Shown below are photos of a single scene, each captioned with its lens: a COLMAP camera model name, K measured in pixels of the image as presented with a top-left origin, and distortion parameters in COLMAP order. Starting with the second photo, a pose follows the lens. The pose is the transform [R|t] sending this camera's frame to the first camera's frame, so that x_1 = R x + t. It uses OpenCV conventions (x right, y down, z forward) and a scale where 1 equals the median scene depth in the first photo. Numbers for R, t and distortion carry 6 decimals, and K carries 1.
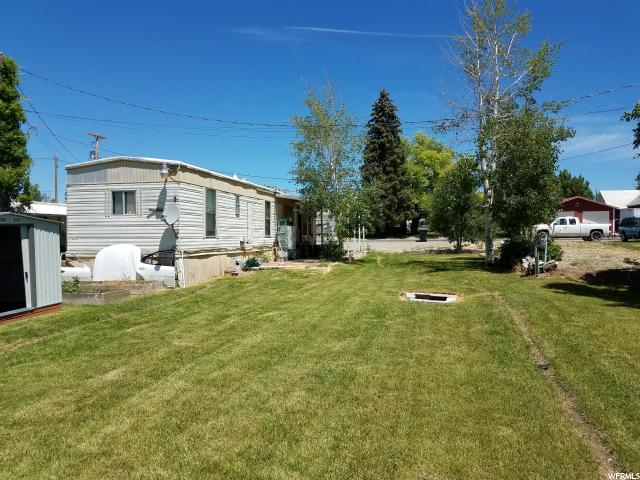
lens RADIAL K [[498.5, 0, 320.0], [0, 498.5, 240.0], [0, 0, 1]] dist [-0.012230, -0.004776]
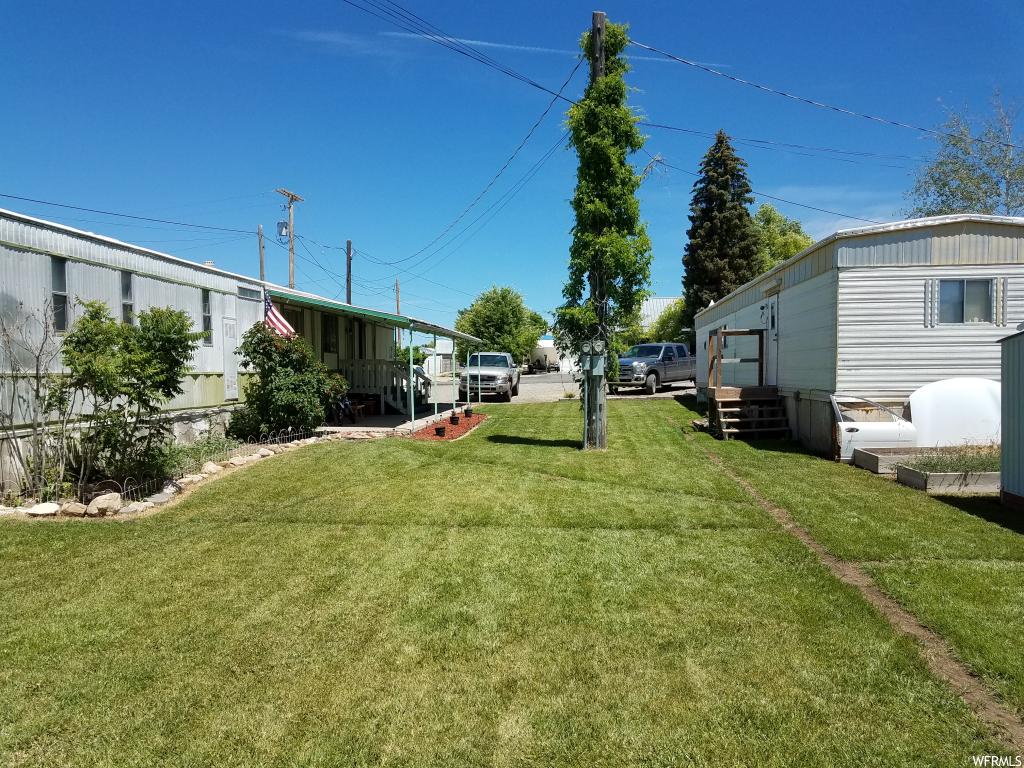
lens RADIAL K [[806.3, 0, 512.0], [0, 806.3, 384.0], [0, 0, 1]] dist [-0.013954, -0.006078]
pose [[0.996754, -0.000501, 0.080501, -0.953347], [0.000093, 0.999987, 0.005077, 0.009407], [-0.080502, -0.005053, 0.996742, 0.181483]]
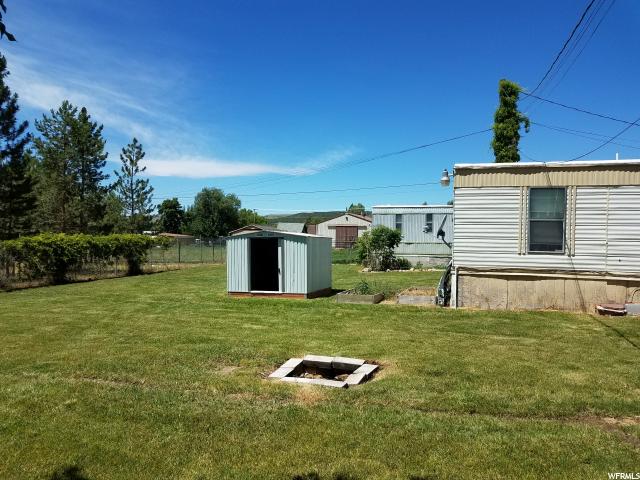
lens RADIAL K [[498.1, 0, 314.4], [0, 498.1, 240.0], [0, 0, 1]] dist [-0.009905, -0.000013]
pose [[-0.113270, 0.015578, -0.993442, 0.607981], [-0.019701, 0.999645, 0.017922, -0.034866], [0.993369, 0.021601, -0.112923, 0.836118]]
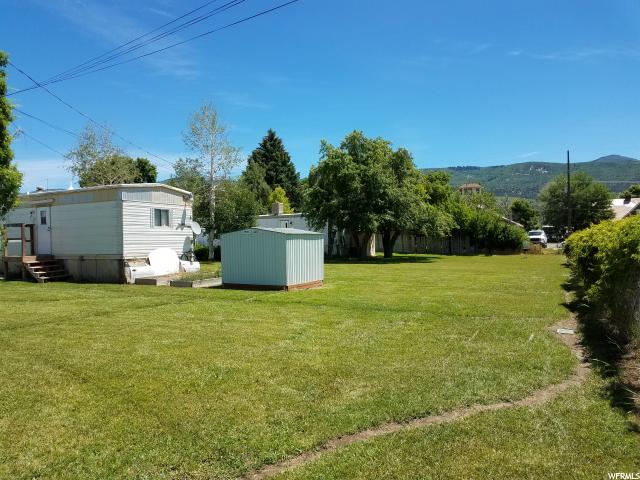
lens RADIAL K [[498.5, 0, 320.0], [0, 498.5, 240.0], [0, 0, 1]] dist [-0.012230, -0.004776]
pose [[0.253669, 0.008920, 0.967250, -1.611977], [0.023568, 0.999604, -0.015399, 0.017333], [-0.967004, 0.026703, 0.253359, 0.234219]]
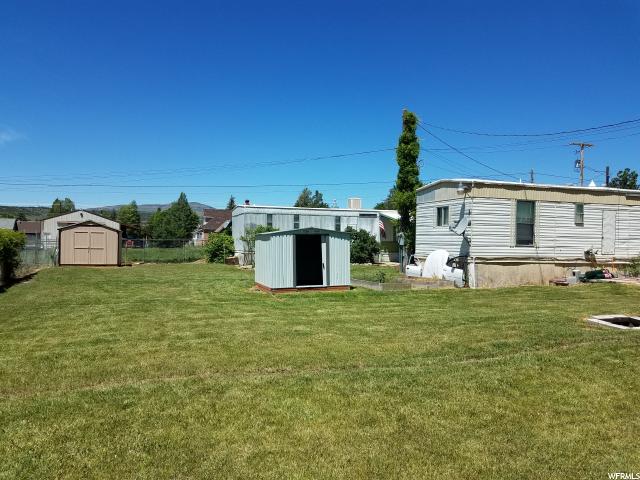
lens RADIAL K [[498.1, 0, 314.4], [0, 498.1, 240.0], [0, 0, 1]] dist [-0.009905, -0.000013]
pose [[0.495372, 0.016428, -0.868525, 0.531387], [-0.028100, 0.999601, 0.002880, -0.009962], [0.868226, 0.022979, 0.495636, 0.104567]]
